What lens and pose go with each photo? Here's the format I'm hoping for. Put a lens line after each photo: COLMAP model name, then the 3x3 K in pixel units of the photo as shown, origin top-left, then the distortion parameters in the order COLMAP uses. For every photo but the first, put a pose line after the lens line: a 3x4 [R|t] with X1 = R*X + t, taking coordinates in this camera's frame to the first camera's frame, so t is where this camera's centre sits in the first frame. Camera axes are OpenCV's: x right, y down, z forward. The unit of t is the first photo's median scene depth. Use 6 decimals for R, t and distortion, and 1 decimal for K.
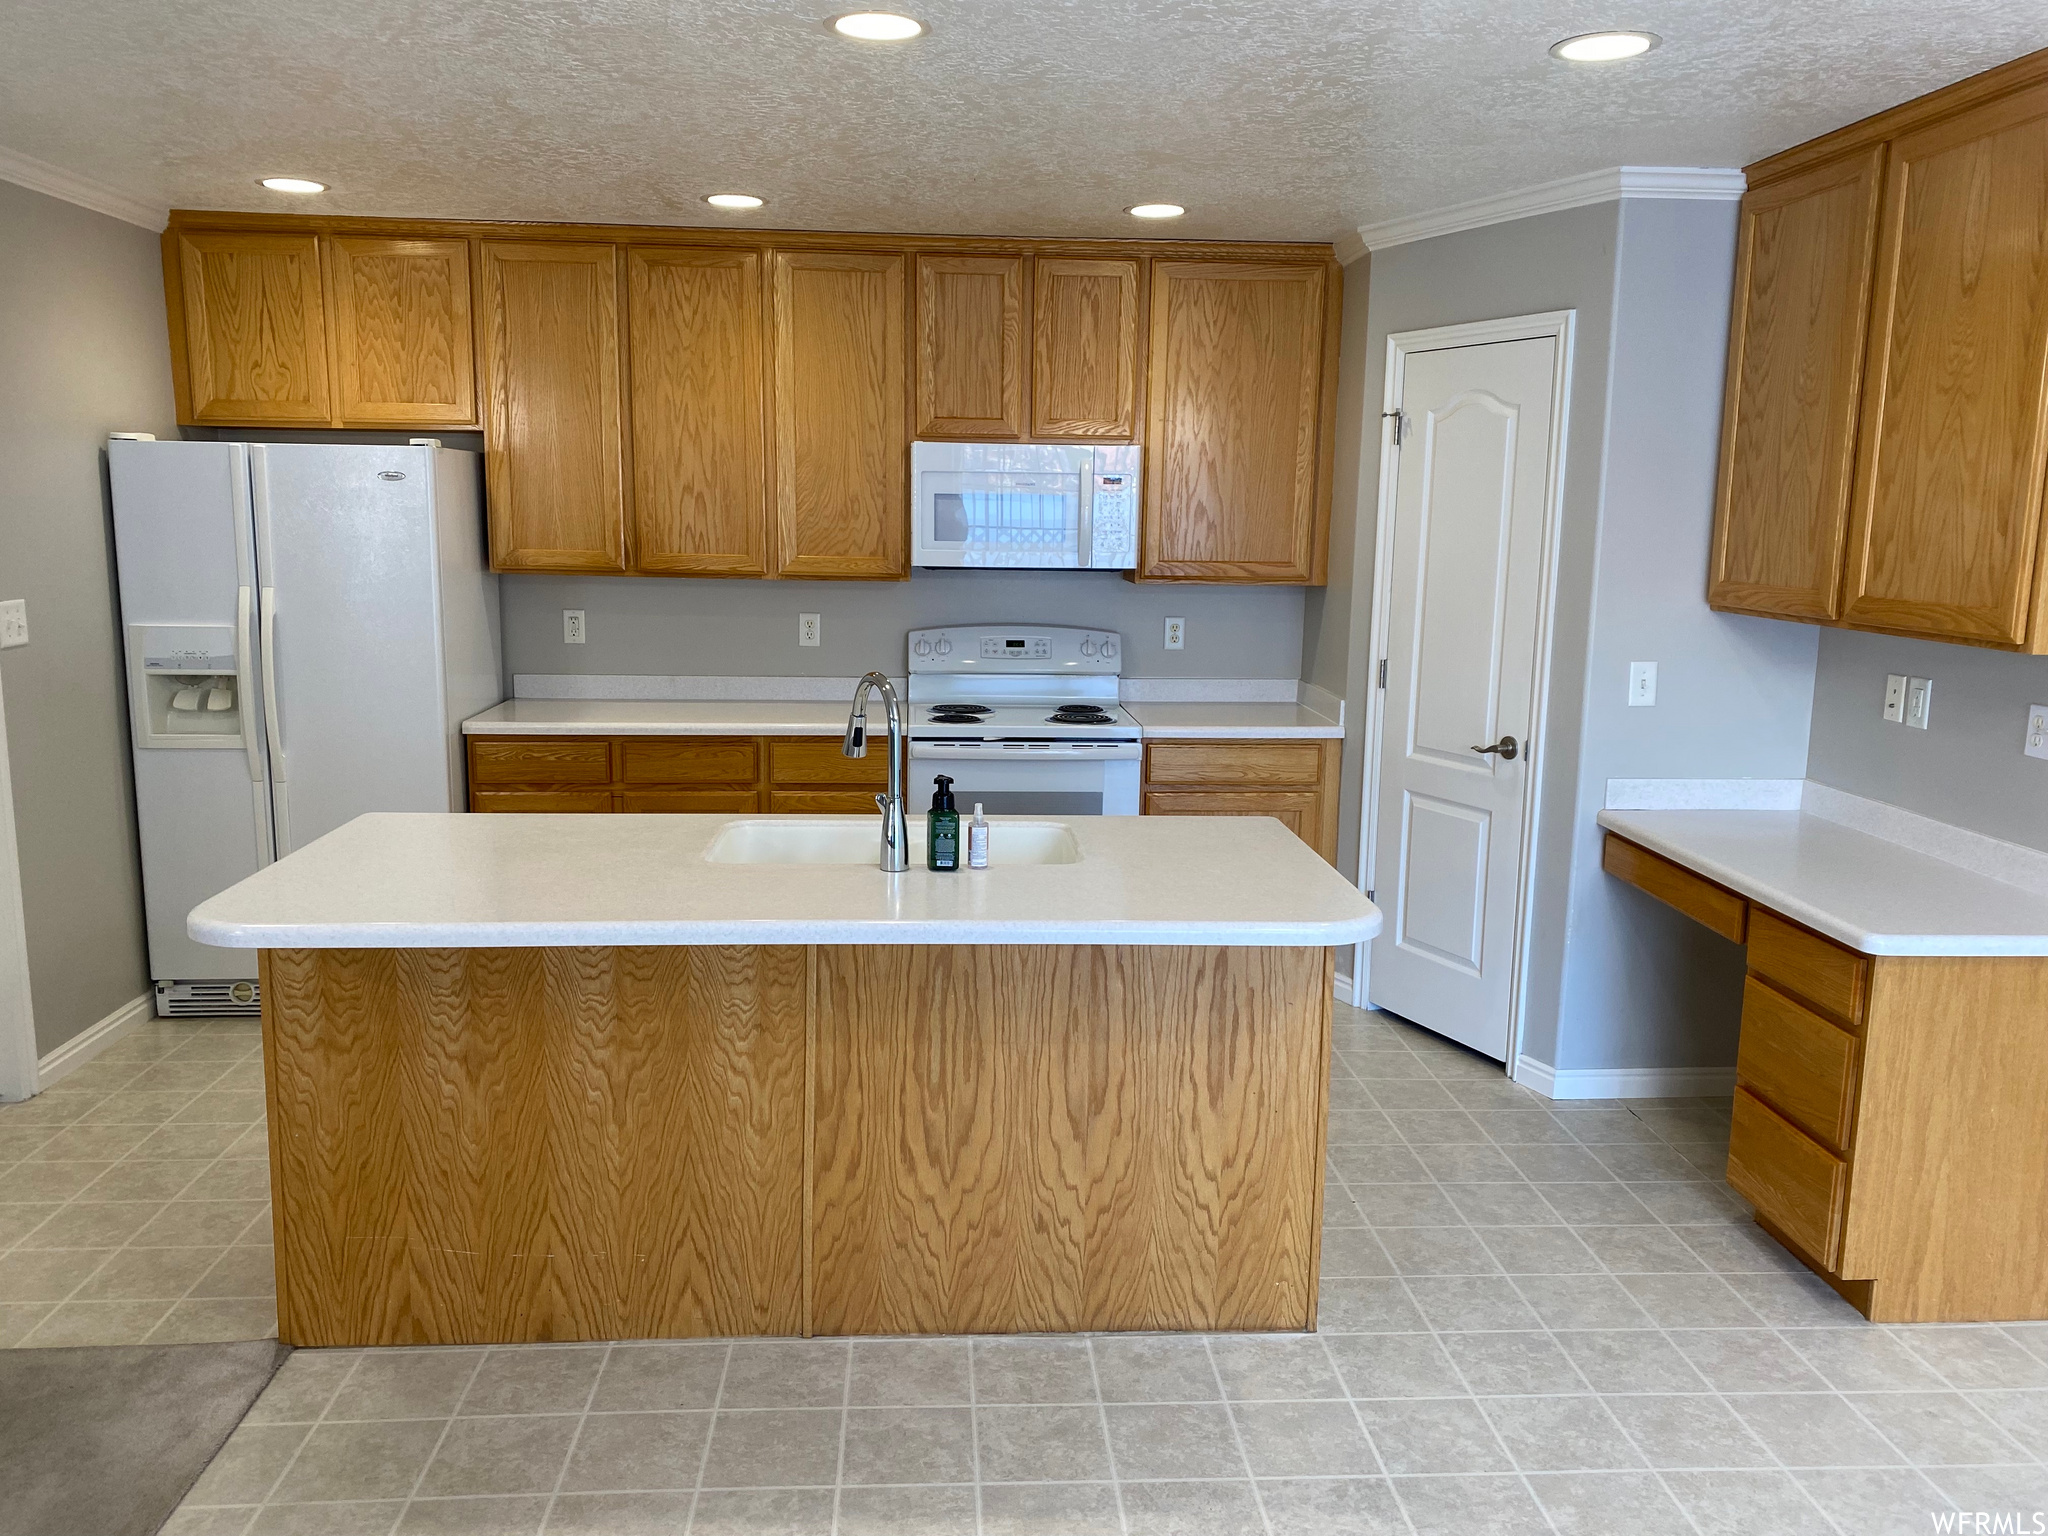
lens RADIAL K [[1565.8, 0, 1024.5], [0, 1565.8, 776.3], [0, 0, 1]] dist [-0.001641, 0.012939]
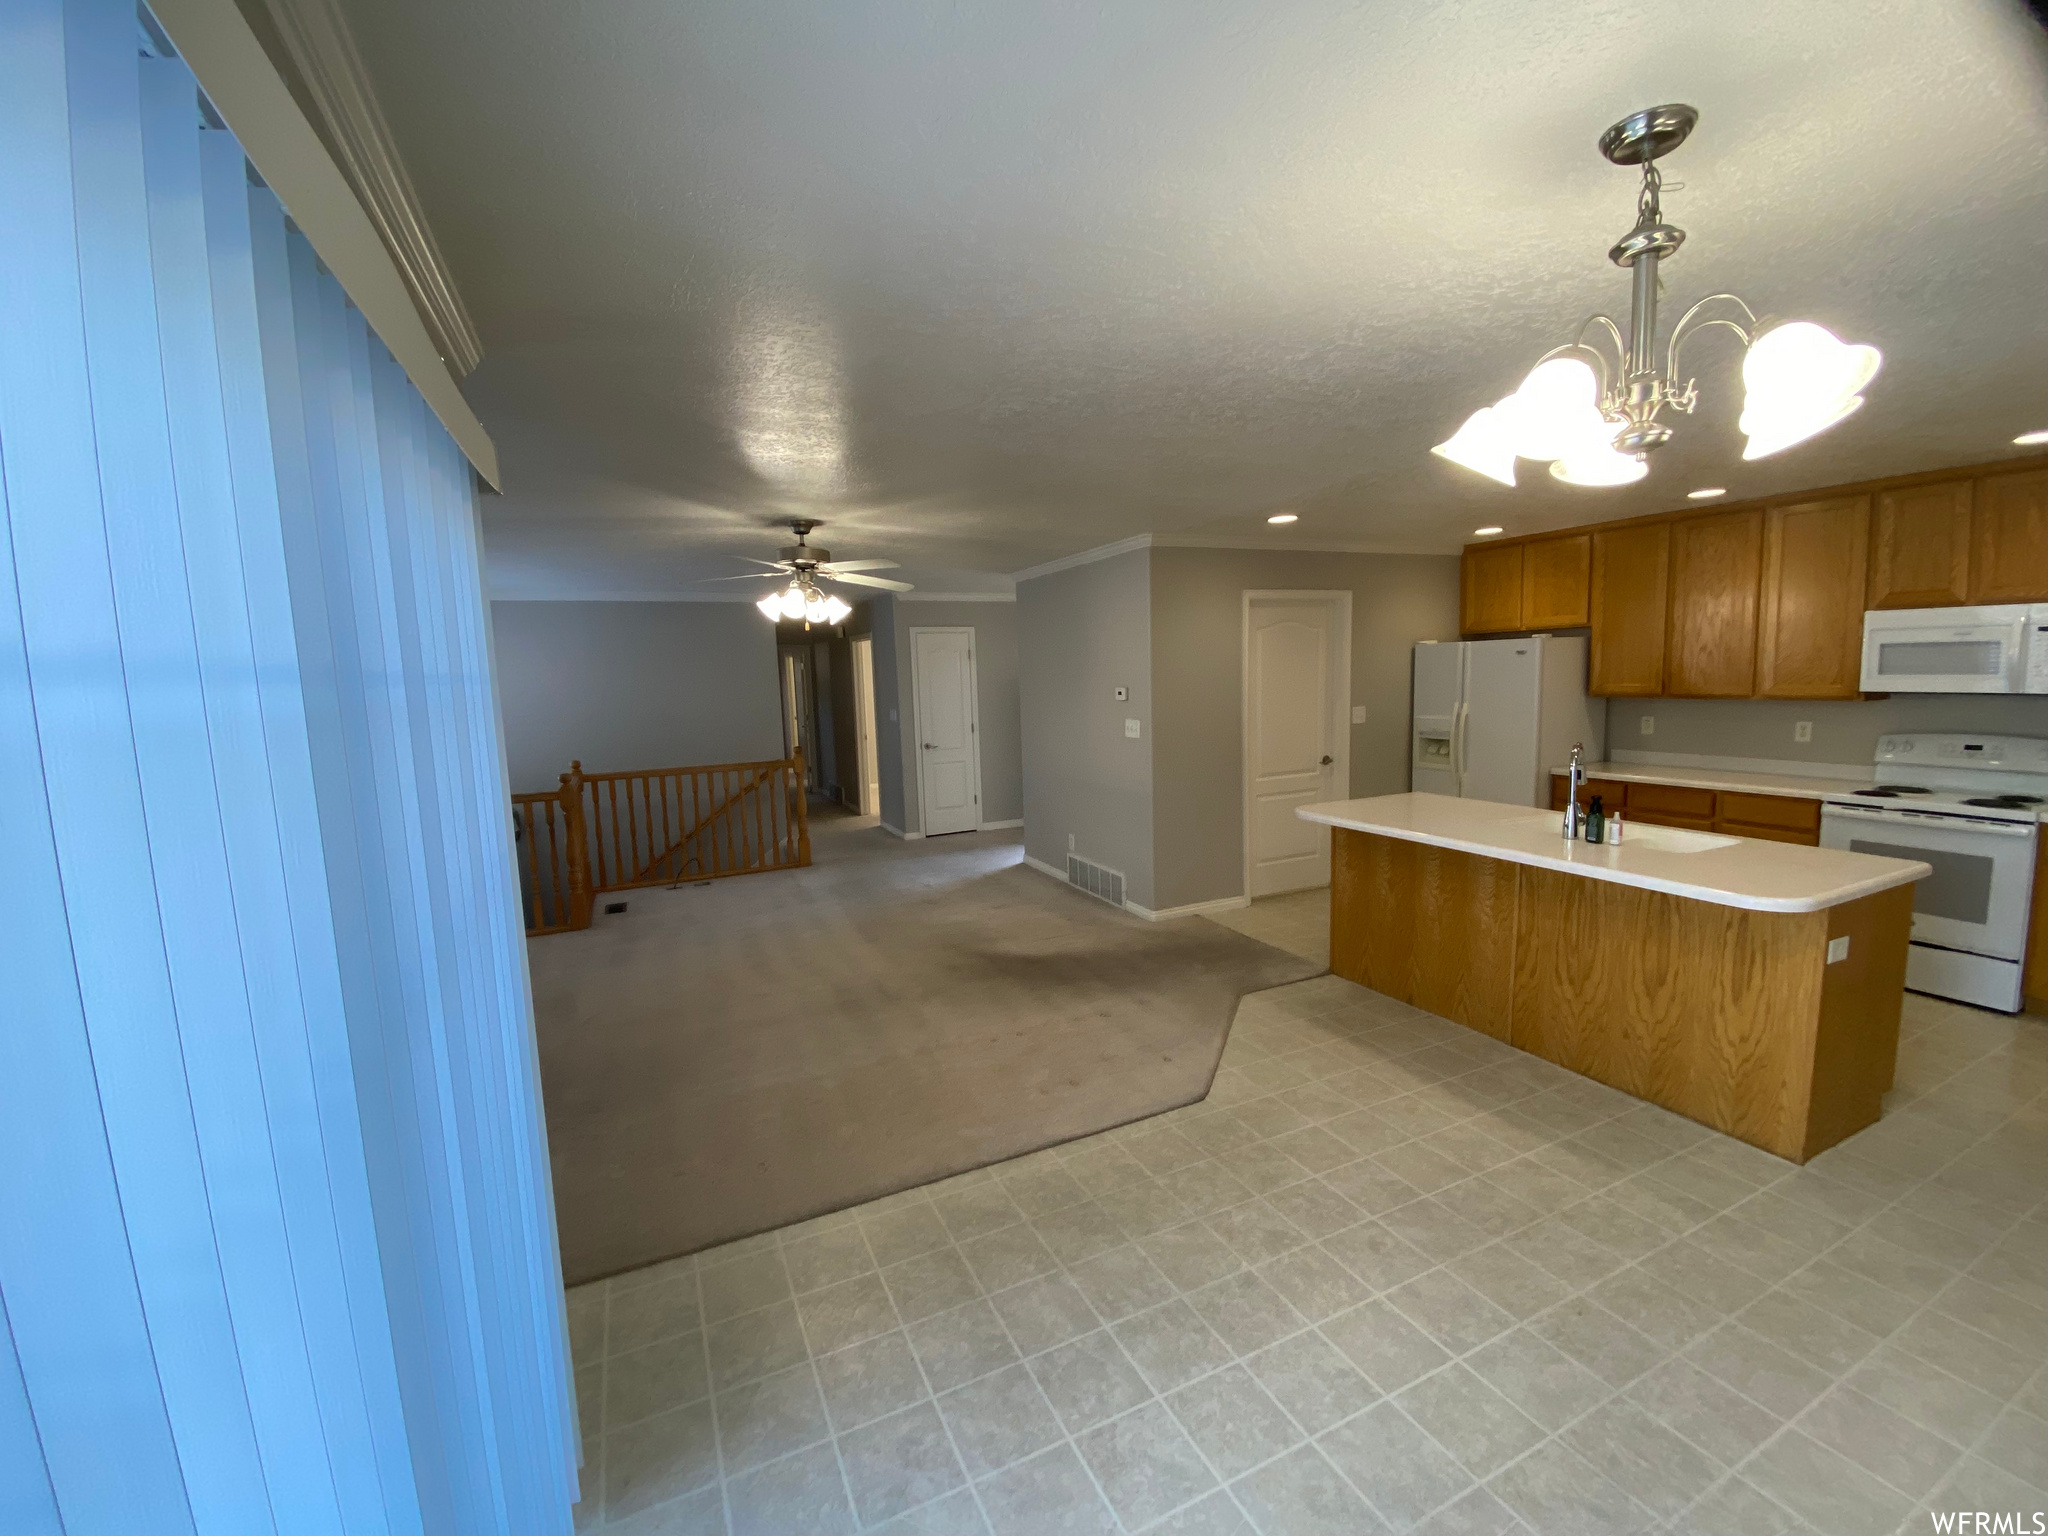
lens RADIAL K [[829.8, 0, 1022.4], [0, 829.8, 770.7], [0, 0, 1]] dist [0.020938, -0.004737]
pose [[0.371815, 0.084466, -0.924456, 0.662011], [-0.119893, 0.991881, 0.042406, 0.009512], [0.920532, 0.095068, 0.378924, -0.107340]]
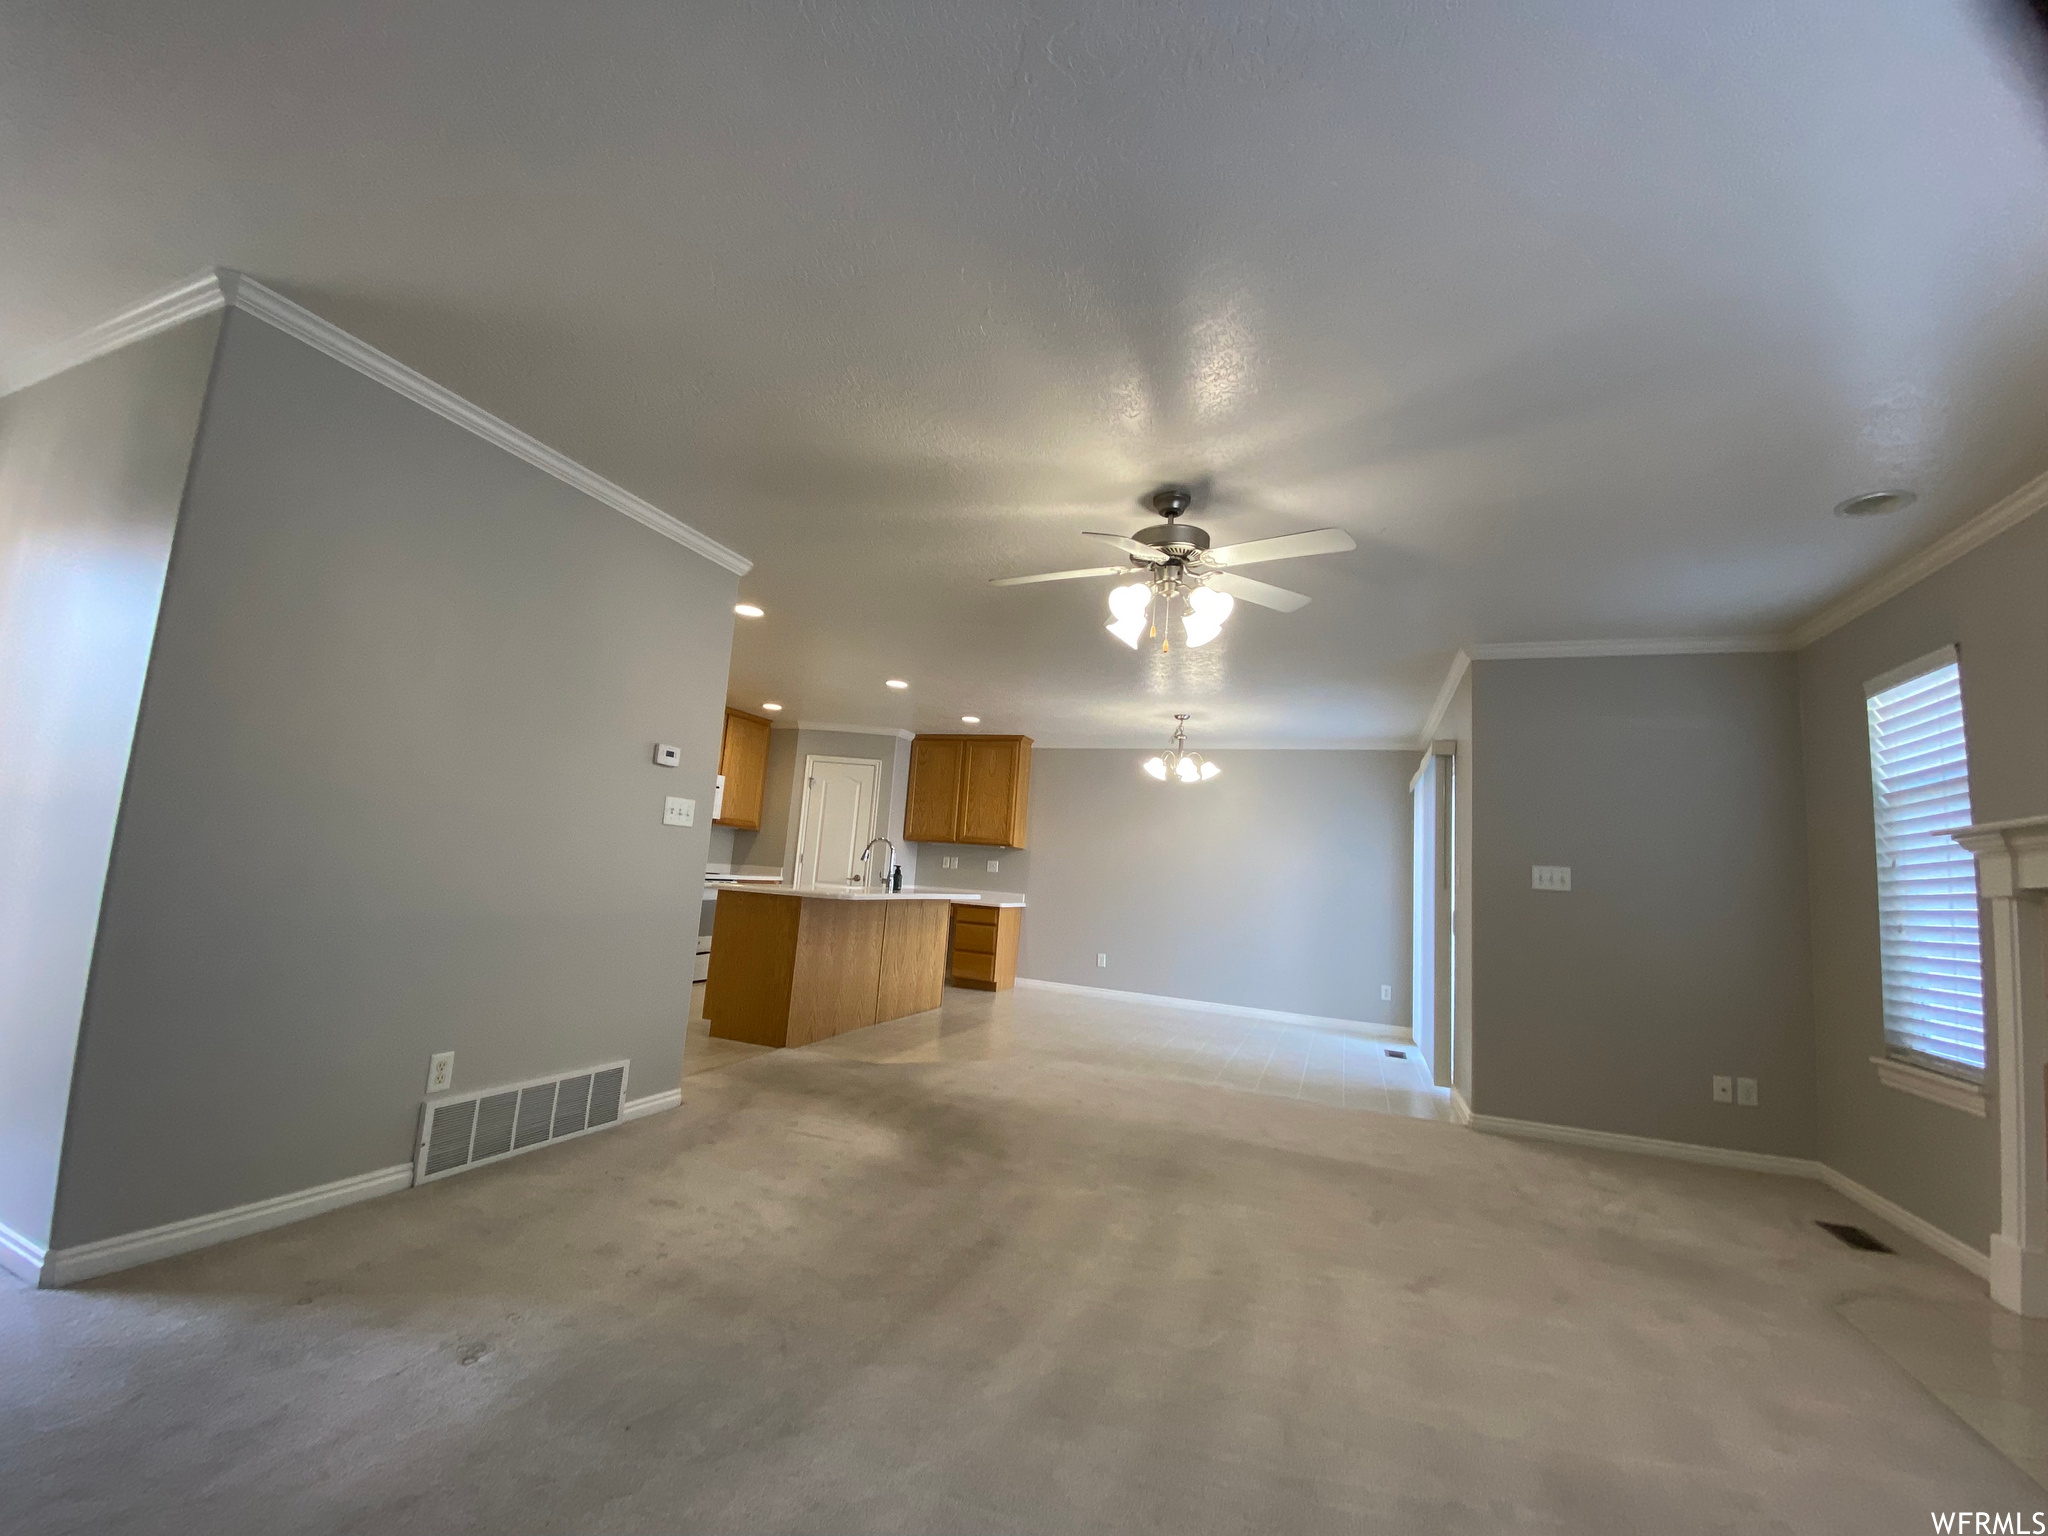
lens RADIAL K [[829.8, 0, 1029.1], [0, 829.8, 763.0], [0, 0, 1]] dist [0.020938, -0.004737]
pose [[0.399773, 0.138127, 0.906147, -1.795521], [0.092335, 0.977484, -0.189737, 0.168957], [-0.911952, 0.159521, 0.378017, -0.122894]]
